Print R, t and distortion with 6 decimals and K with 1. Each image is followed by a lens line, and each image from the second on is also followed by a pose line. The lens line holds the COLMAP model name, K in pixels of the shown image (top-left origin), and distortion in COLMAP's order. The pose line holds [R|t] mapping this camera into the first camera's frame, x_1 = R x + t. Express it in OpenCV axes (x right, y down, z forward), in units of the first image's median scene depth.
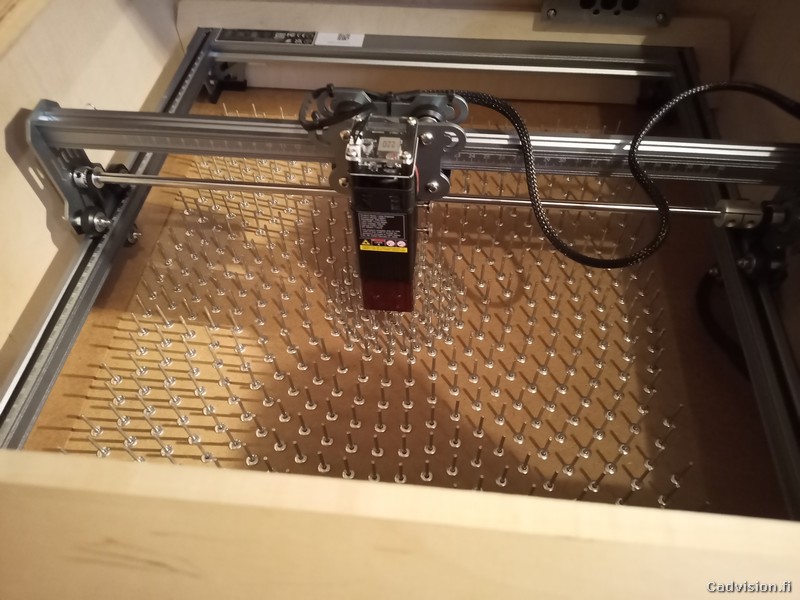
lens RADIAL K [[603.4, 0, 400.0], [0, 603.4, 300.0], [0, 0, 1]] dist [0.012992, -0.007487]
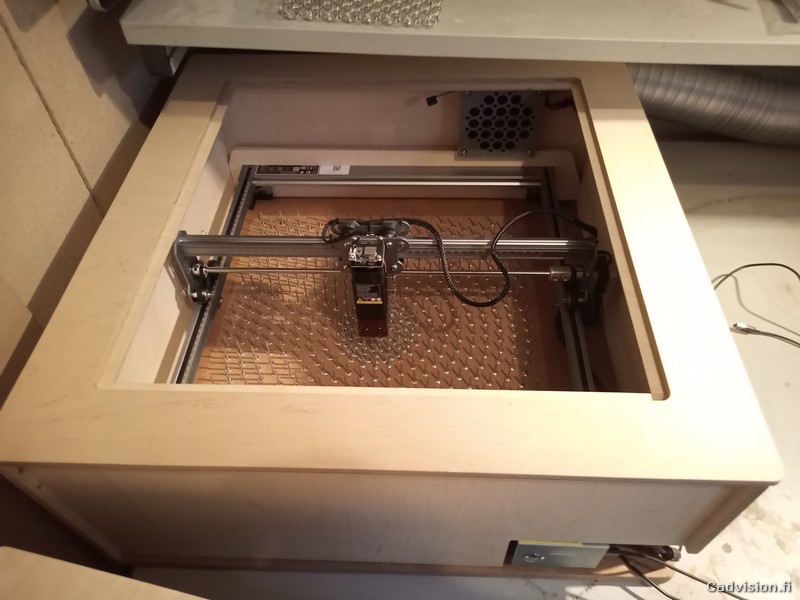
lens RADIAL K [[603.4, 0, 400.0], [0, 603.4, 300.0], [0, 0, 1]] dist [0.012992, -0.007487]
pose [[0.998236, -0.051651, 0.029288, 0.009973], [0.053524, 0.996300, -0.067246, 0.030517], [-0.025706, 0.068695, 0.997306, -0.687910]]
